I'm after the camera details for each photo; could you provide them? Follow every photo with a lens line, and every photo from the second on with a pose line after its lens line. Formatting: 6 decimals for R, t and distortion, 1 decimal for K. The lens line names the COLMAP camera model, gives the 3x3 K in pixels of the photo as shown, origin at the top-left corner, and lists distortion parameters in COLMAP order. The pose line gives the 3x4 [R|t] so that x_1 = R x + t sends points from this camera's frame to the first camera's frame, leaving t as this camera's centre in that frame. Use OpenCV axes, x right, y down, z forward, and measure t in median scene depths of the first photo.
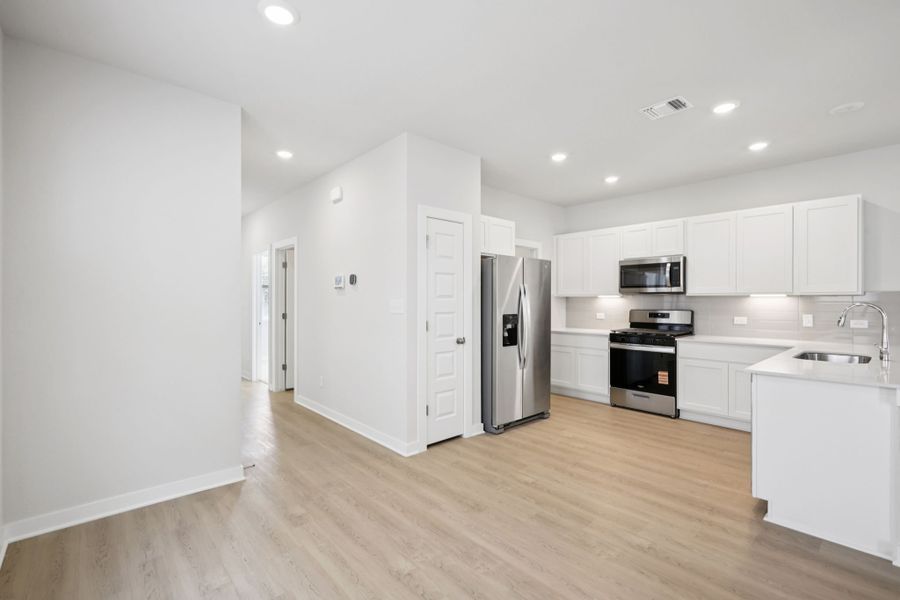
lens RADIAL K [[407.7, 0, 450.1], [0, 407.7, 302.1], [0, 0, 1]] dist [-0.001011, -0.000277]
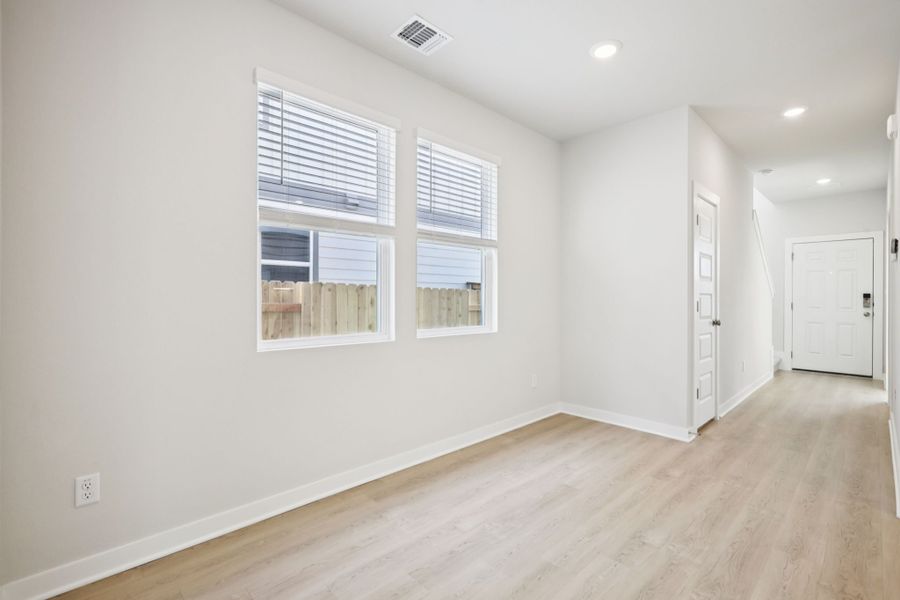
lens RADIAL K [[407.7, 0, 452.4], [0, 407.7, 298.1], [0, 0, 1]] dist [-0.001011, -0.000277]
pose [[0.043016, 0.010723, -0.999017, 0.478441], [-0.007965, 0.999914, 0.010390, 0.035356], [0.999043, 0.007510, 0.043098, 0.268692]]
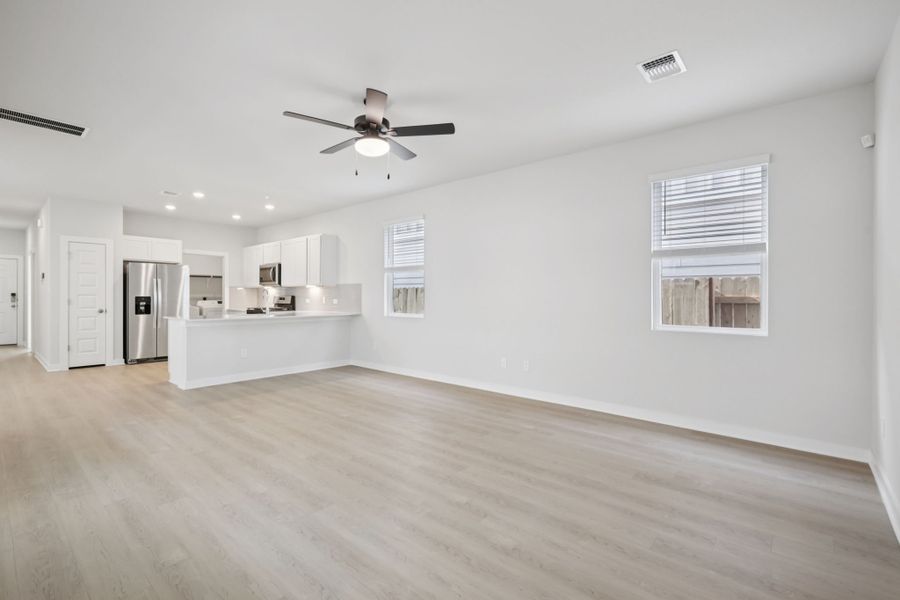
lens RADIAL K [[407.7, 0, 451.8], [0, 407.7, 294.1], [0, 0, 1]] dist [-0.001011, -0.000277]
pose [[0.991457, 0.003410, 0.130391, 1.415972], [-0.003223, 0.999993, -0.001640, 0.021828], [-0.130395, 0.001206, 0.991461, -1.033441]]
